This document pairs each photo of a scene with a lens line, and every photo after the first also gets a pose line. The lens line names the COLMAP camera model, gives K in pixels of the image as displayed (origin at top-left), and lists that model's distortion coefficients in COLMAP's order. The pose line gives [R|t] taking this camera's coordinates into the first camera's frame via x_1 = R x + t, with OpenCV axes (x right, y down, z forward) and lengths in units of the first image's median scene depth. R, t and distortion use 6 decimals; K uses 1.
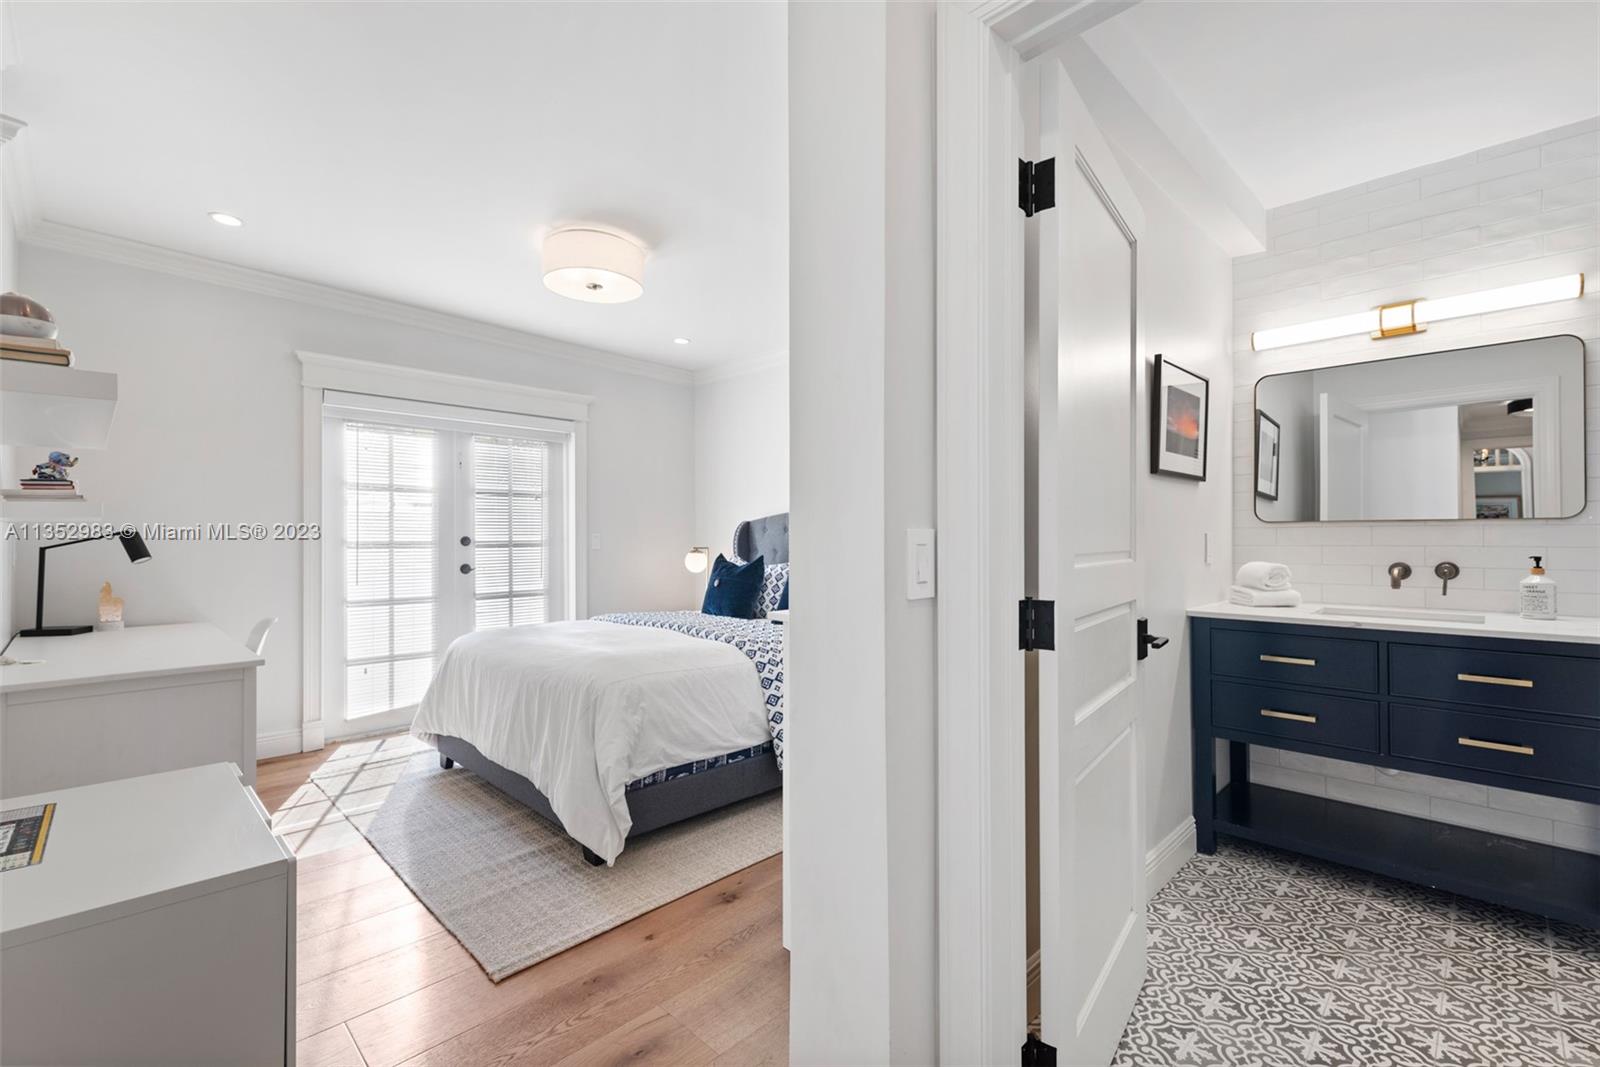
lens RADIAL K [[705.7, 0, 800.0], [0, 705.7, 533.5], [0, 0, 1]] dist [-0.002199, -0.000488]
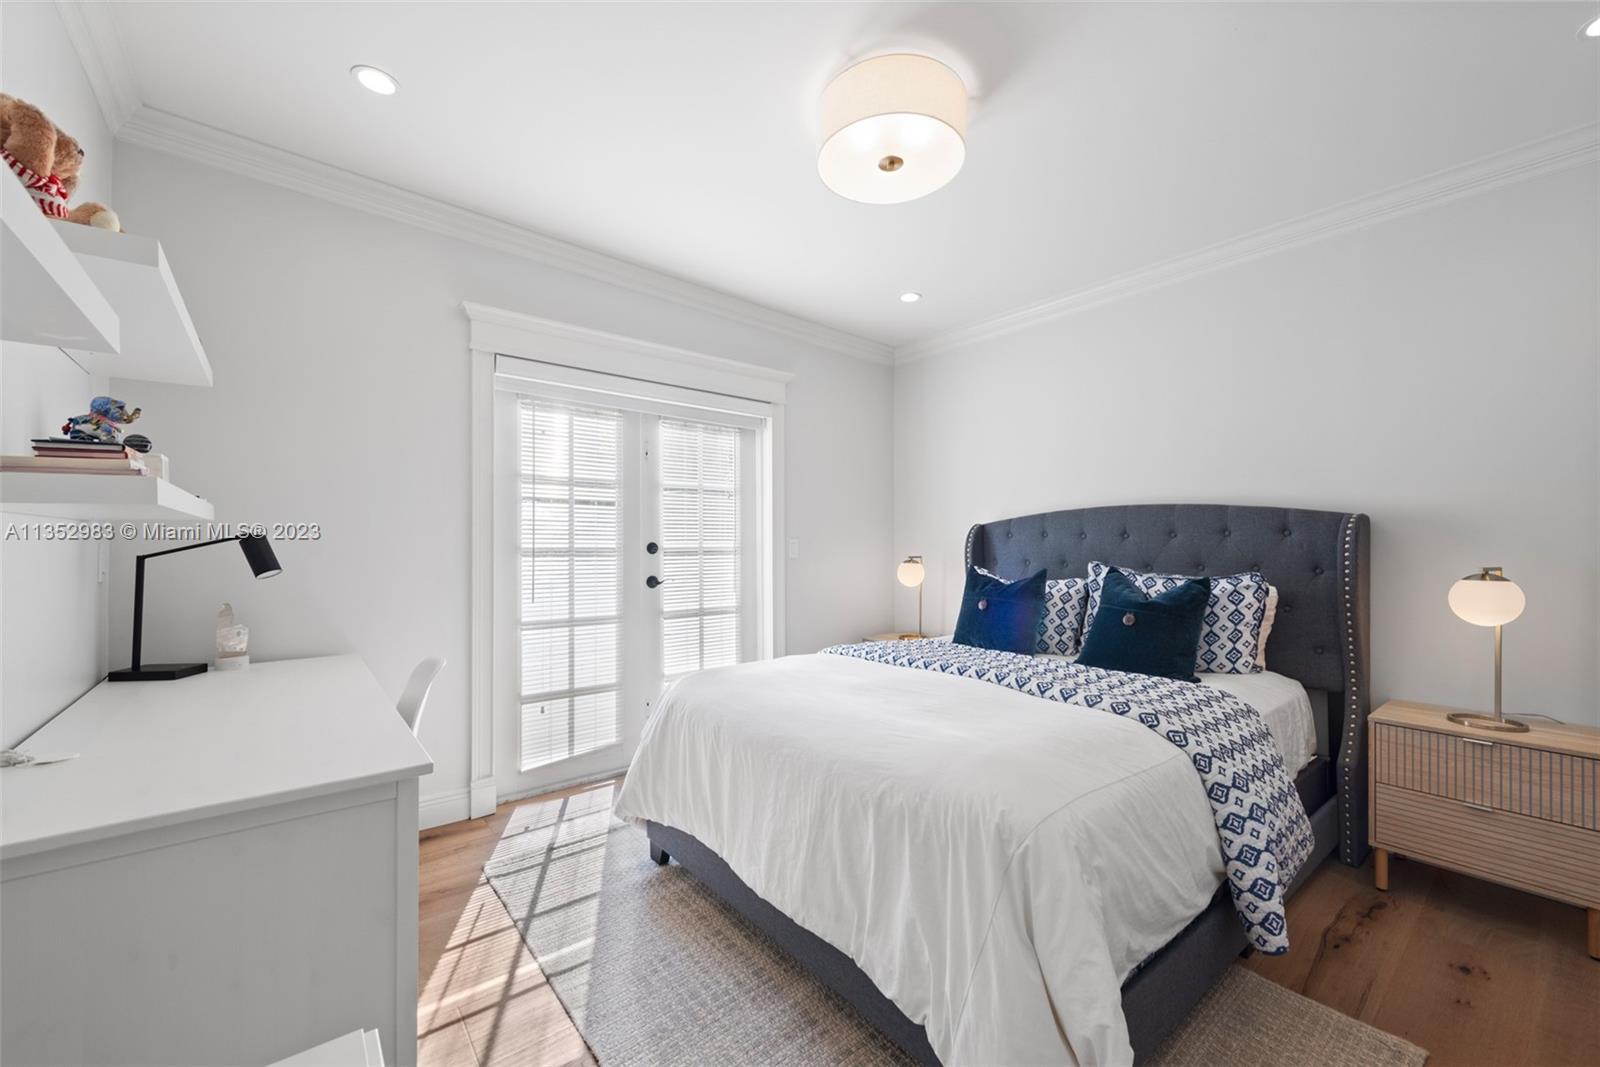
lens RADIAL K [[640.0, 0, 799.2], [0, 640.0, 543.8], [0, 0, 1]] dist [0.002407, 0.000063]
pose [[0.993190, 0.003143, -0.116463, -0.283019], [-0.002531, 0.999982, 0.005400, 0.002129], [0.116478, -0.005068, 0.993180, 0.364145]]
